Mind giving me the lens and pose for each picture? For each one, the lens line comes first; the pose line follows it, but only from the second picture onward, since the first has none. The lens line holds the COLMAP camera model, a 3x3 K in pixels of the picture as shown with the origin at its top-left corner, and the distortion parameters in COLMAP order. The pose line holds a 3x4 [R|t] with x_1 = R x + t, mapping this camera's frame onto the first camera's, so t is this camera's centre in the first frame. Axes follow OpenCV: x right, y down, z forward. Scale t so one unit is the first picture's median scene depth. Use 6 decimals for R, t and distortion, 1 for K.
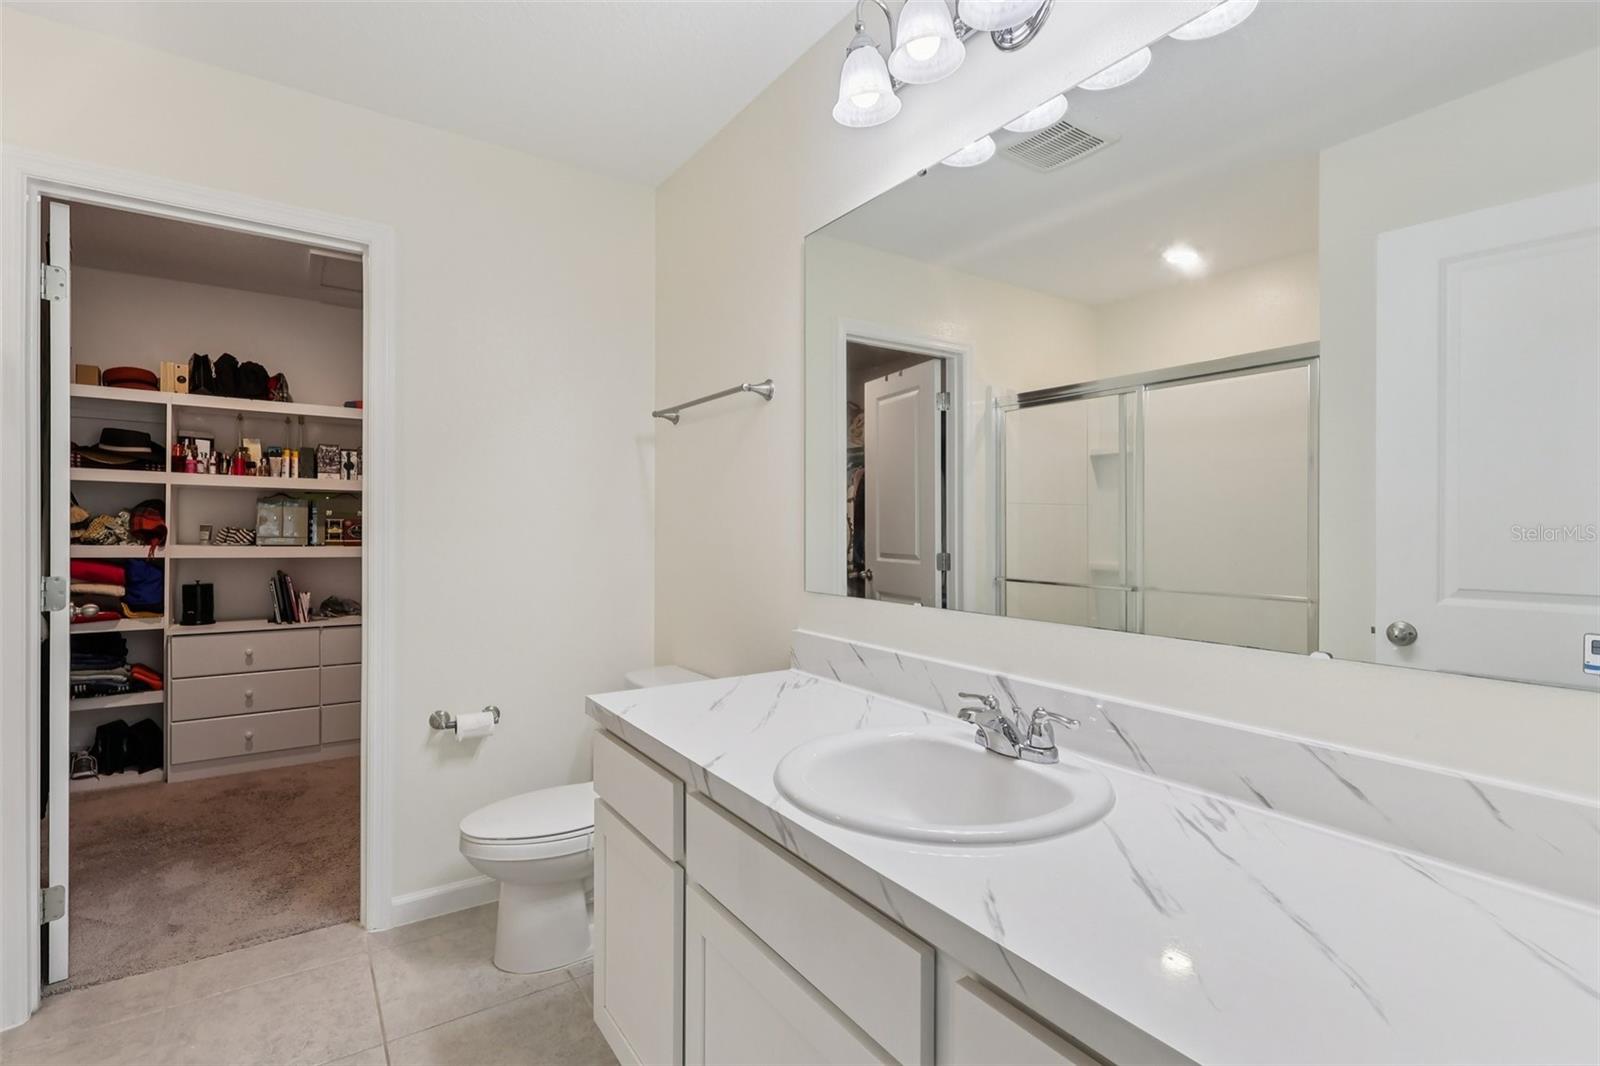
lens RADIAL K [[742.9, 0, 801.1], [0, 742.9, 525.5], [0, 0, 1]] dist [-0.000710, 0.000374]
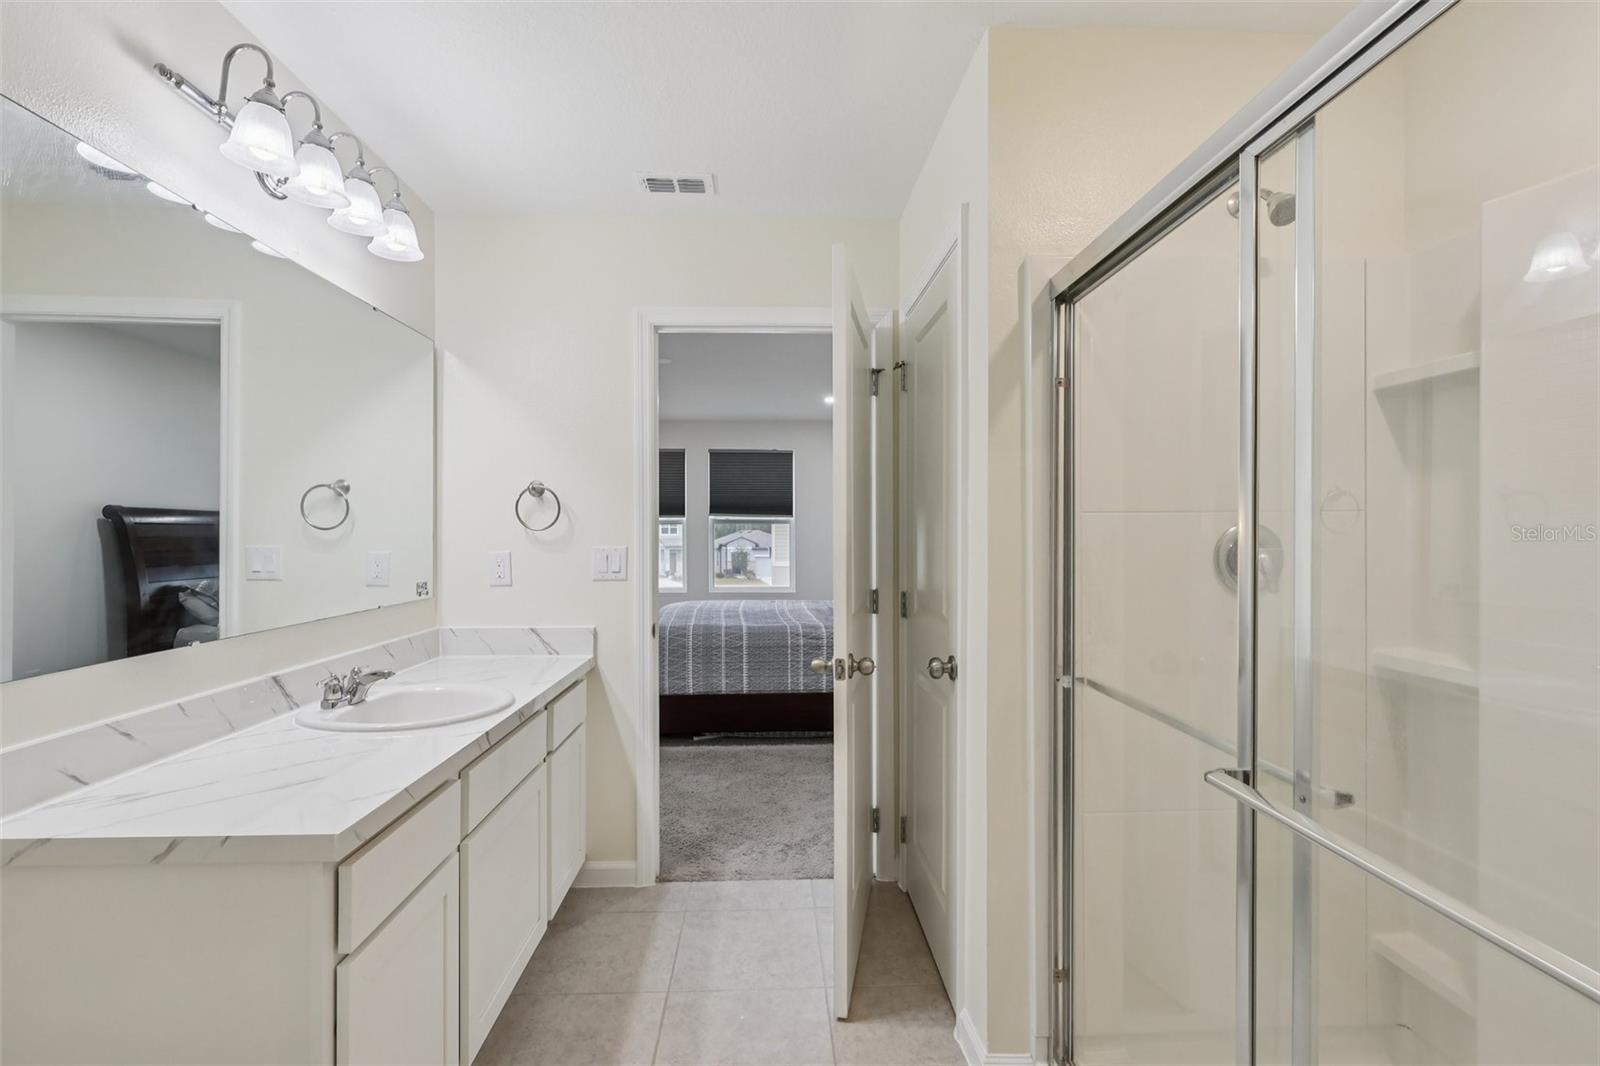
lens RADIAL K [[742.9, 0, 801.1], [0, 742.9, 525.5], [0, 0, 1]] dist [-0.000710, 0.000374]
pose [[-0.848602, 0.011682, 0.528902, -1.068822], [0.007084, 0.999917, -0.010719, -0.032580], [-0.528984, -0.005350, -0.848615, 1.456039]]
